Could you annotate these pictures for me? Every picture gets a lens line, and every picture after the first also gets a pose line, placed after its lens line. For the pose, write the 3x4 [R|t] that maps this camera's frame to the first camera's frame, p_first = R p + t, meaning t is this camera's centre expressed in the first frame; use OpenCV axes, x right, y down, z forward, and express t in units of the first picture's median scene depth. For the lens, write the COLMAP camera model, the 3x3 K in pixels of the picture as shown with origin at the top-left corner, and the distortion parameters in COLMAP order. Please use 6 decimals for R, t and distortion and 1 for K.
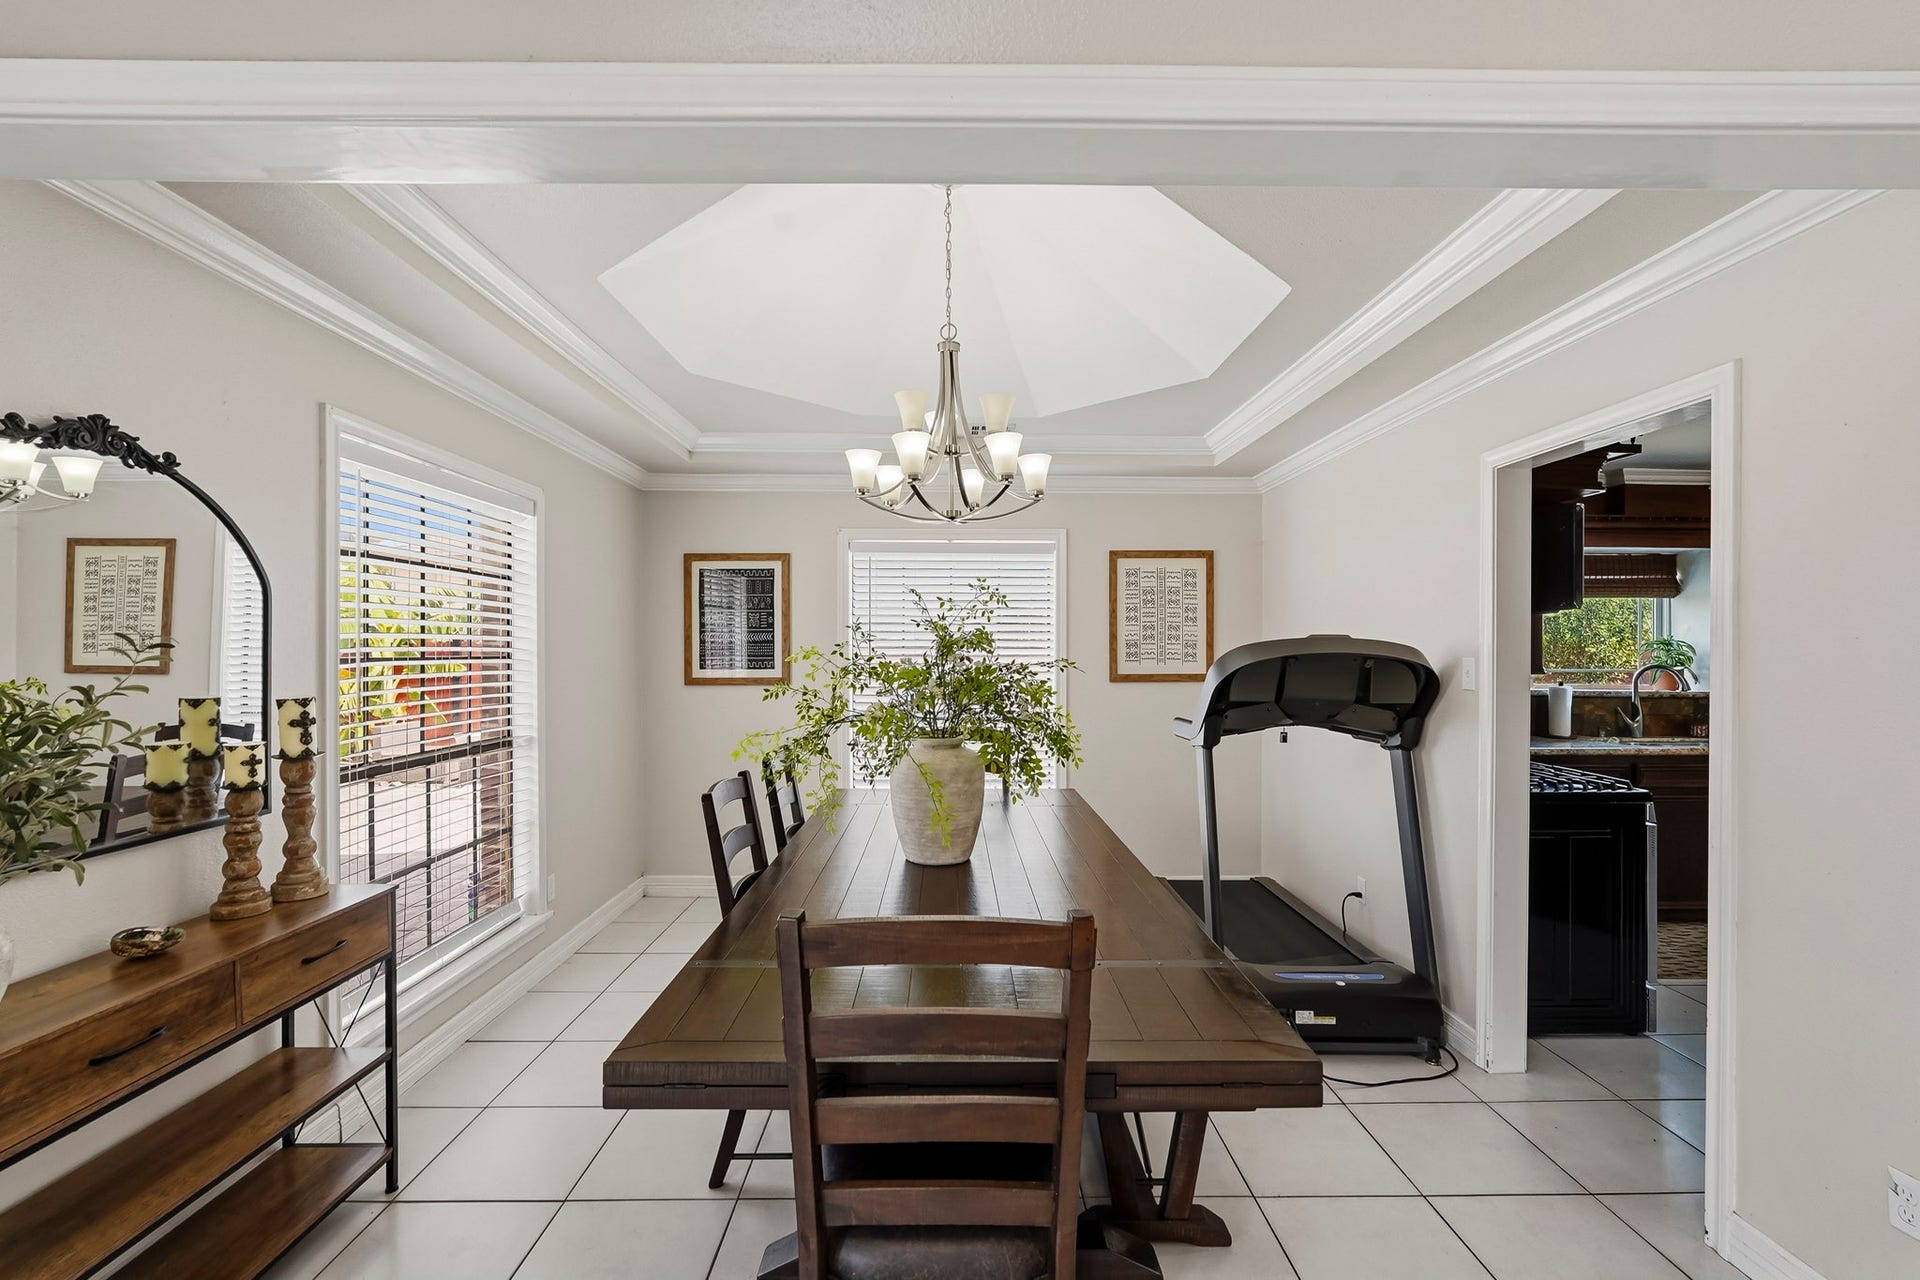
lens RADIAL K [[843.5, 0, 955.7], [0, 843.5, 652.2], [0, 0, 1]] dist [-0.018750, 0.007774]
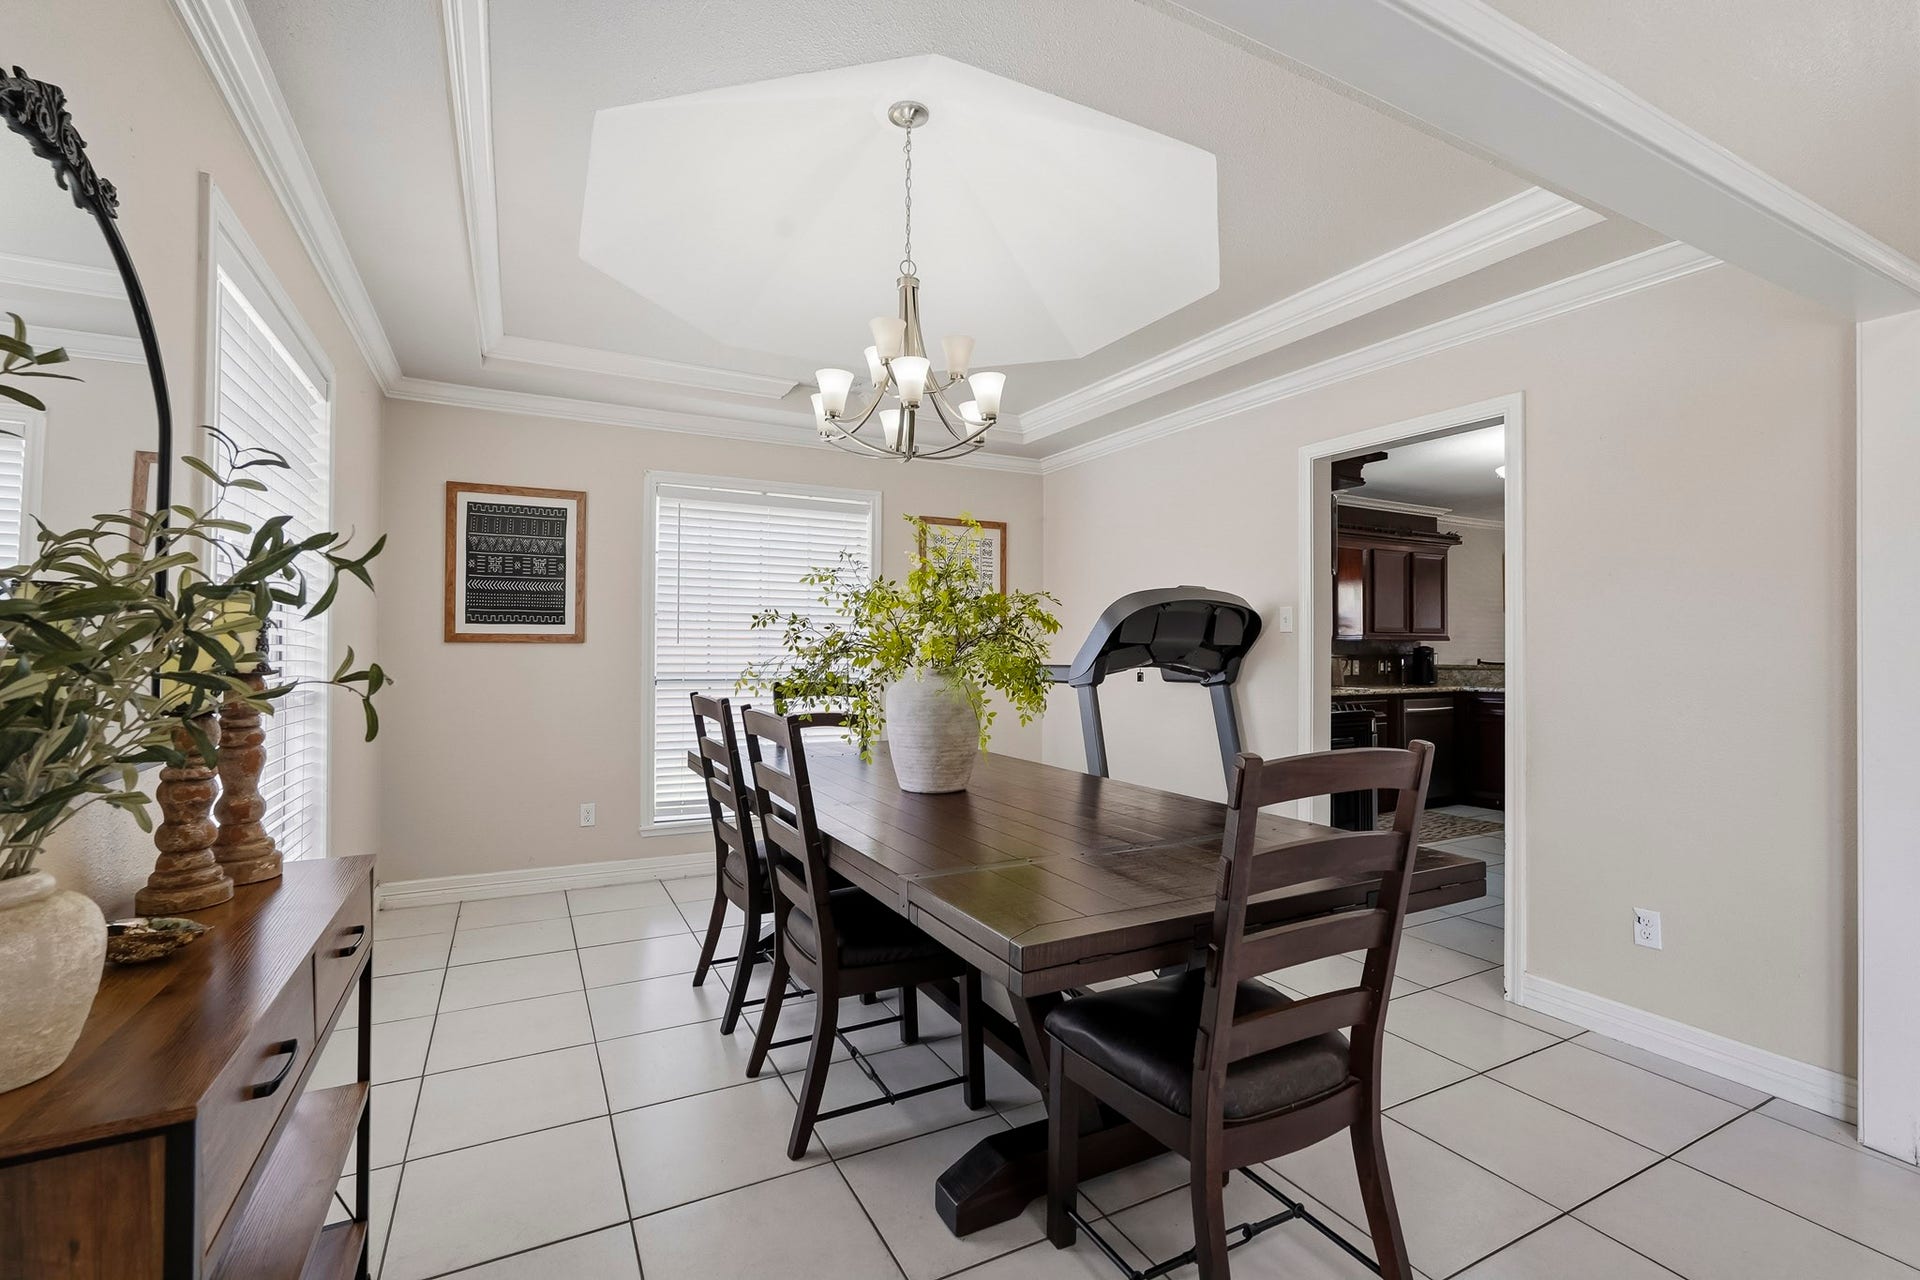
lens RADIAL K [[845.2, 0, 954.3], [0, 845.2, 635.0], [0, 0, 1]] dist [-0.021113, 0.009192]
pose [[0.892160, 0.010746, 0.451592, -0.418013], [-0.003040, 0.999837, -0.017787, 0.075075], [-0.451710, 0.014496, 0.892047, 0.092115]]
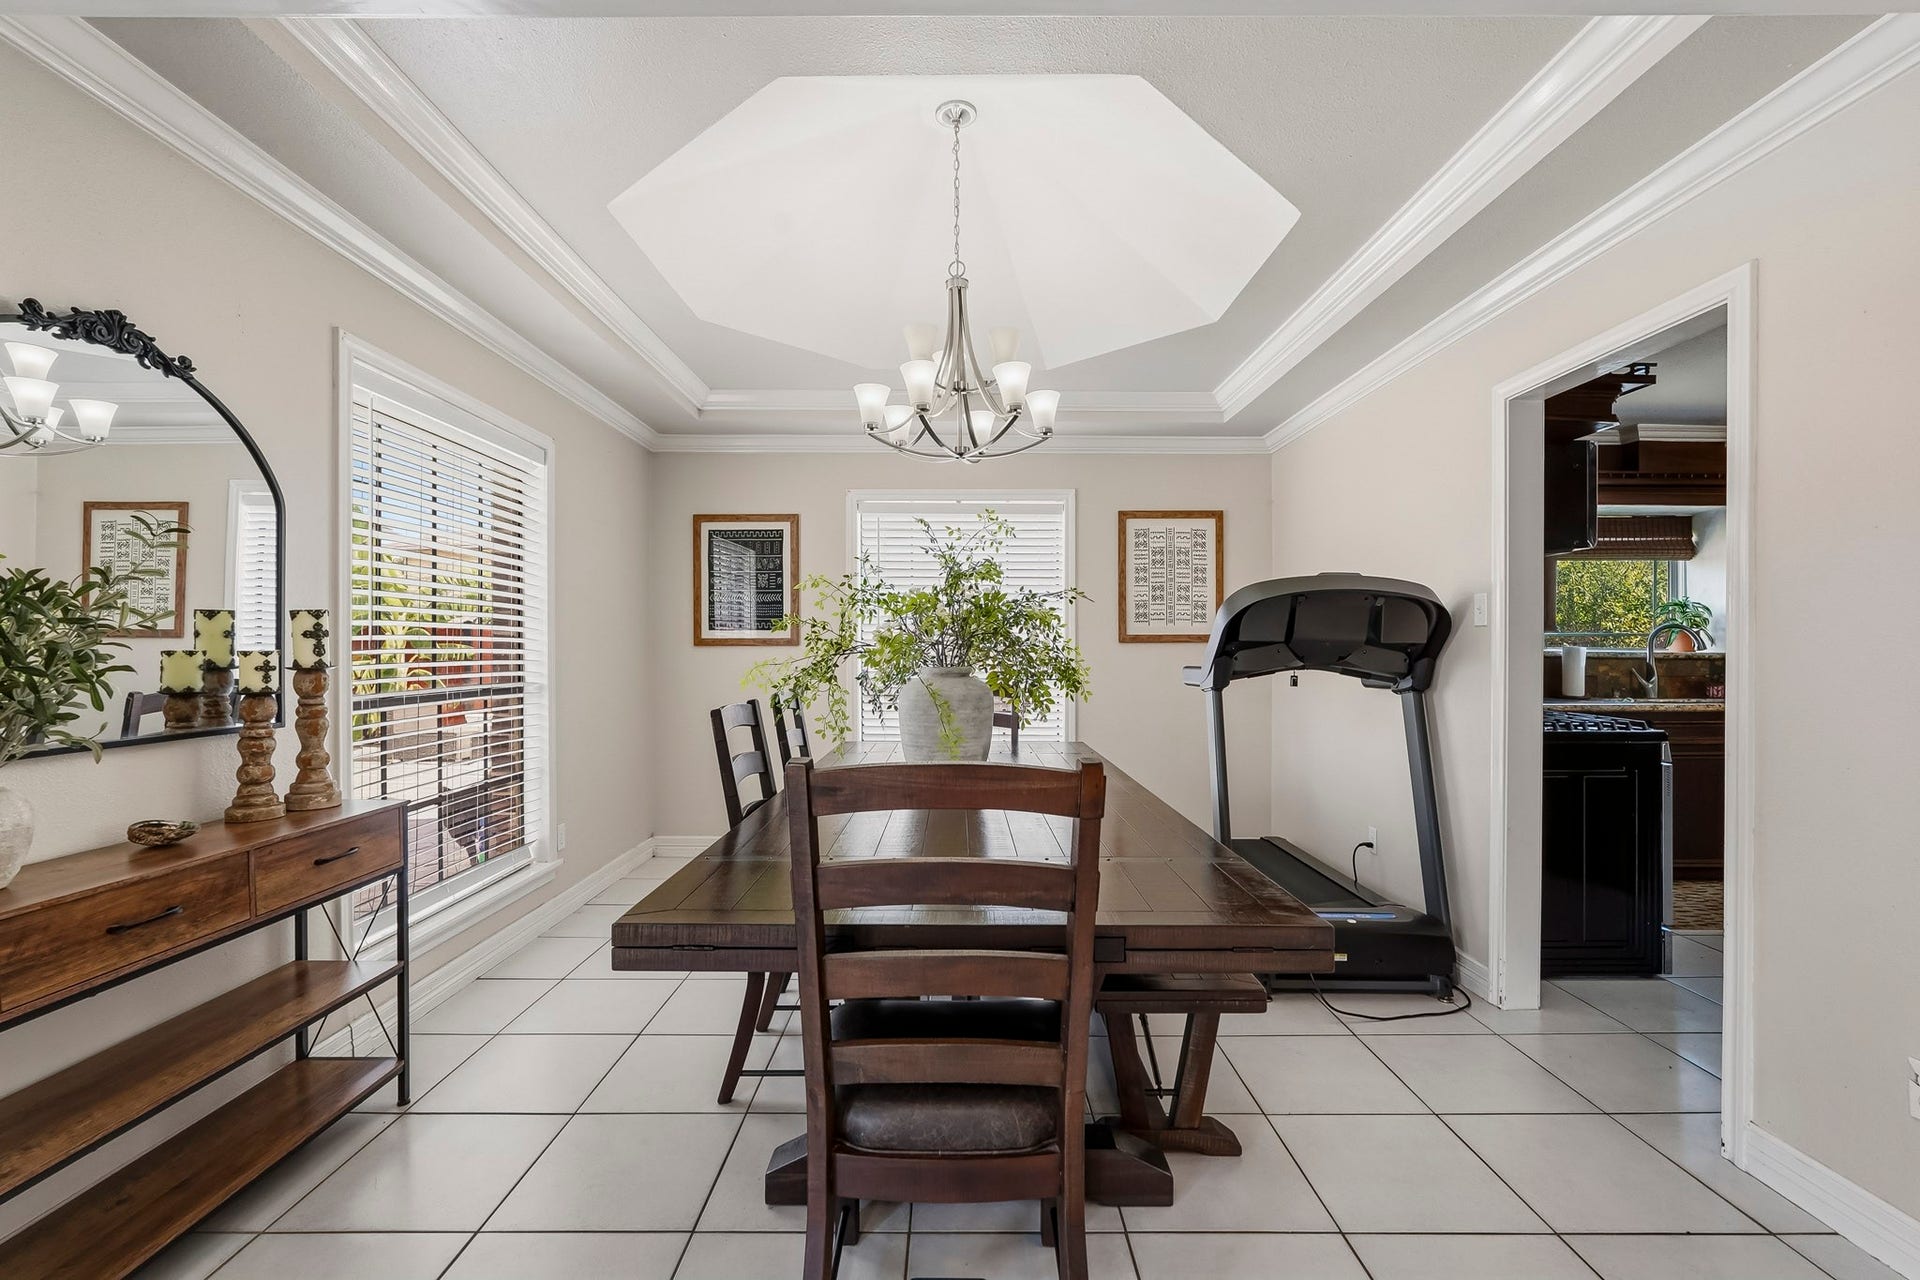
lens RADIAL K [[844.3, 0, 955.3], [0, 844.3, 650.4], [0, 0, 1]] dist [-0.019513, 0.008450]
pose [[0.999942, -0.000571, -0.010750, 0.000201], [0.000570, 1.000000, -0.000129, 0.075151], [0.010750, 0.000122, 0.999942, -0.000055]]
